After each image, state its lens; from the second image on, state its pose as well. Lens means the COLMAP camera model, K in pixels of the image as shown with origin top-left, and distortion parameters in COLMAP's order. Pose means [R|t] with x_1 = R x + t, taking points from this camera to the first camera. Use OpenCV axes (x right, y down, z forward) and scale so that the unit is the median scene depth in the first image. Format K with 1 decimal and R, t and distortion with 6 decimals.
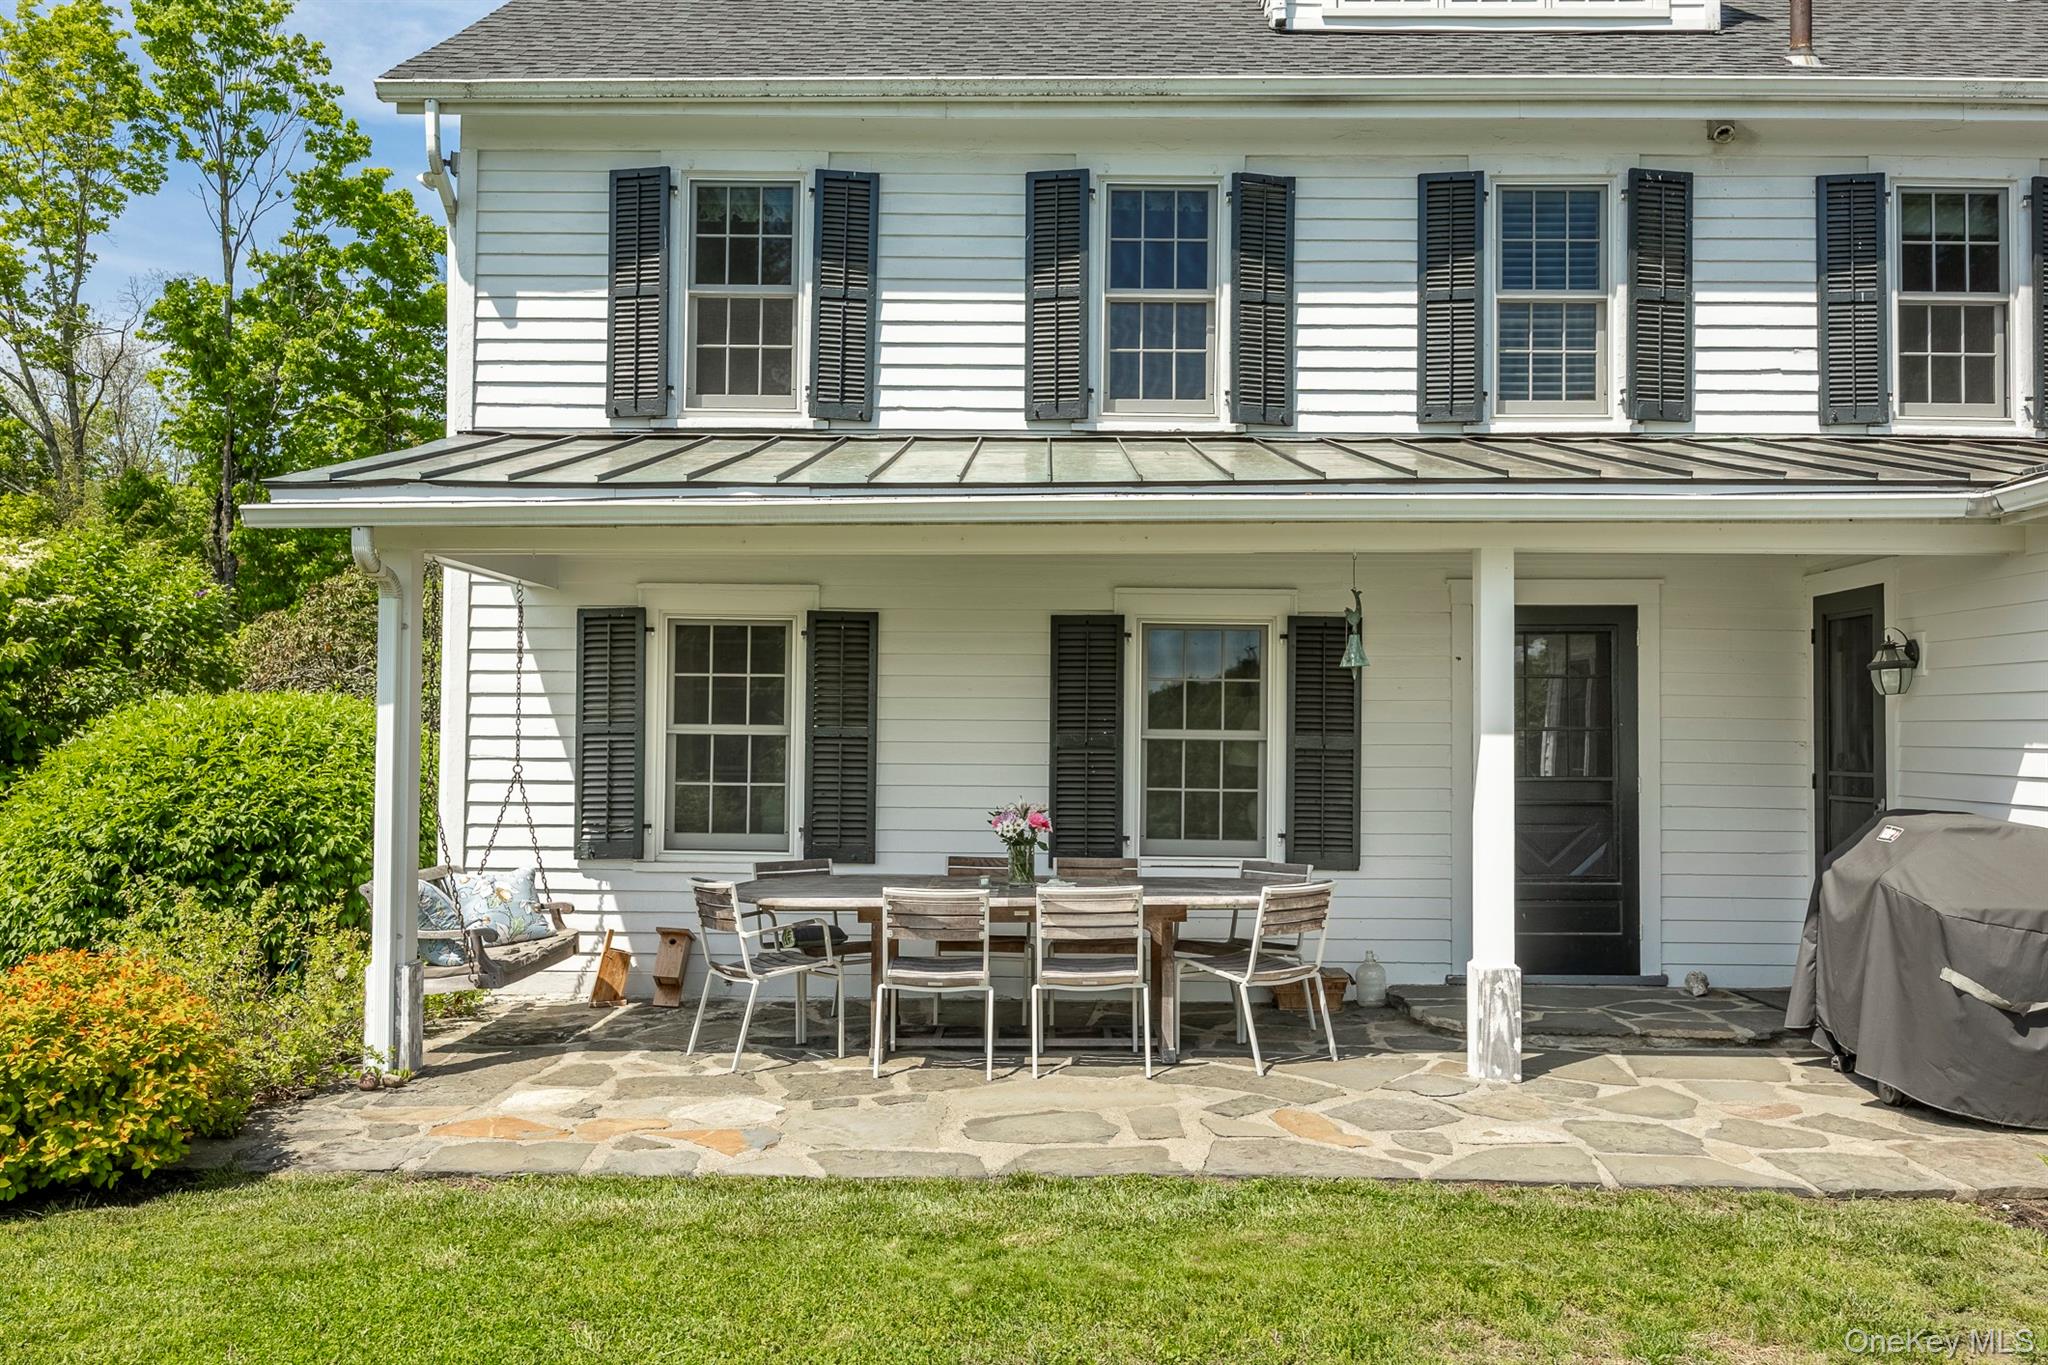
lens RADIAL K [[1737.2, 0, 989.8], [0, 1737.2, 685.4], [0, 0, 1]] dist [0.008556, -0.001674]
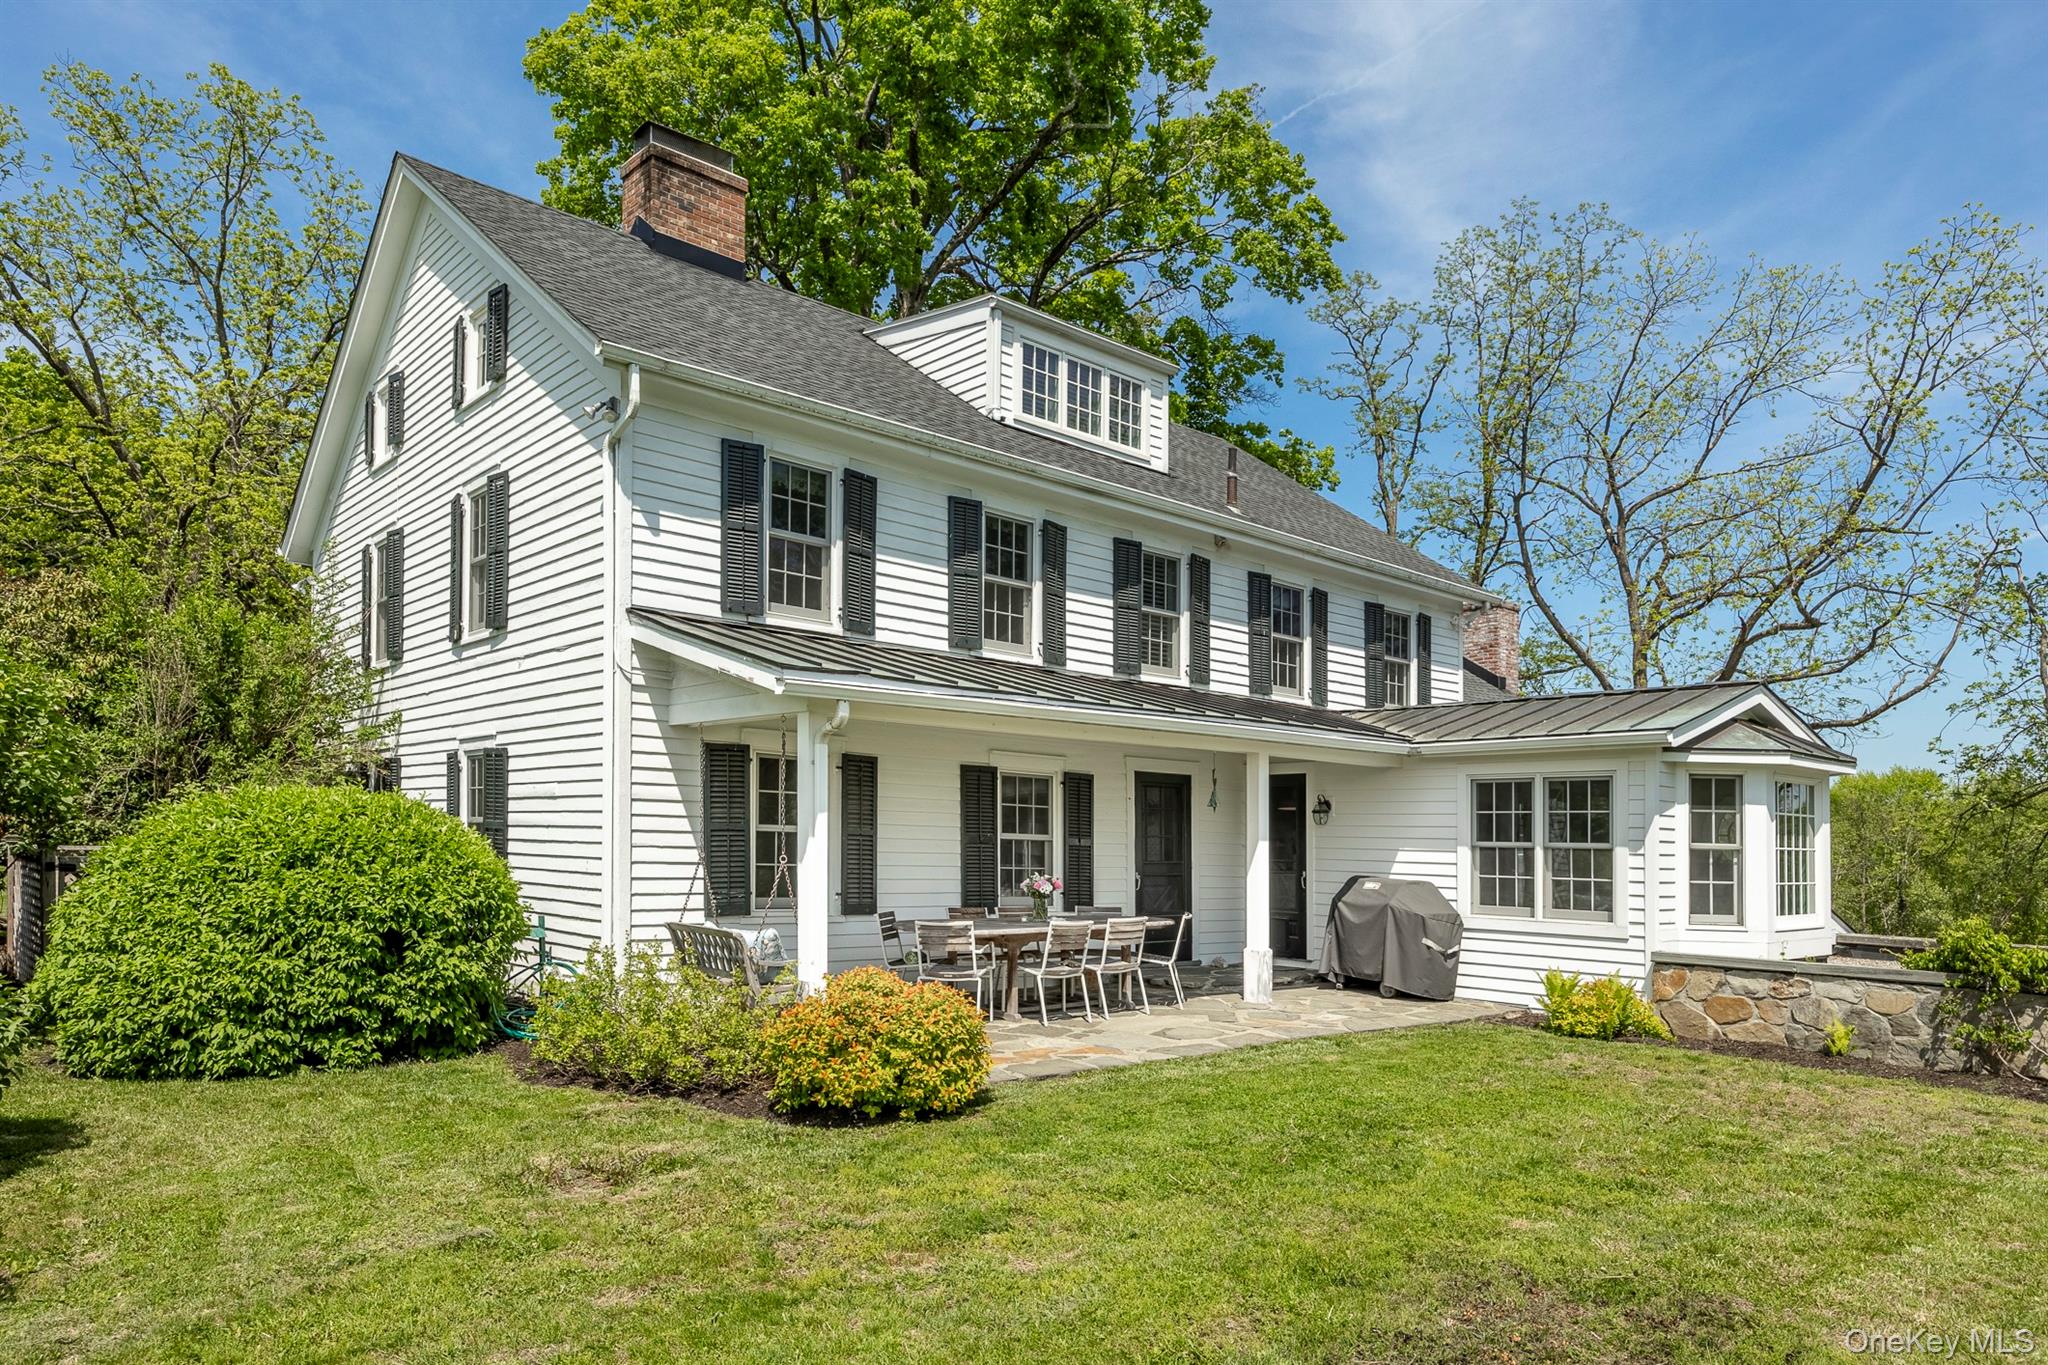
lens RADIAL K [[1324.4, 0, 1041.6], [0, 1324.4, 871.8], [0, 0, 1]] dist [0.006905, 0.003076]
pose [[0.726667, -0.004689, 0.686974, -0.781054], [-0.042182, 0.997785, 0.051429, -0.005555], [-0.685694, -0.066350, 0.724860, 0.003177]]
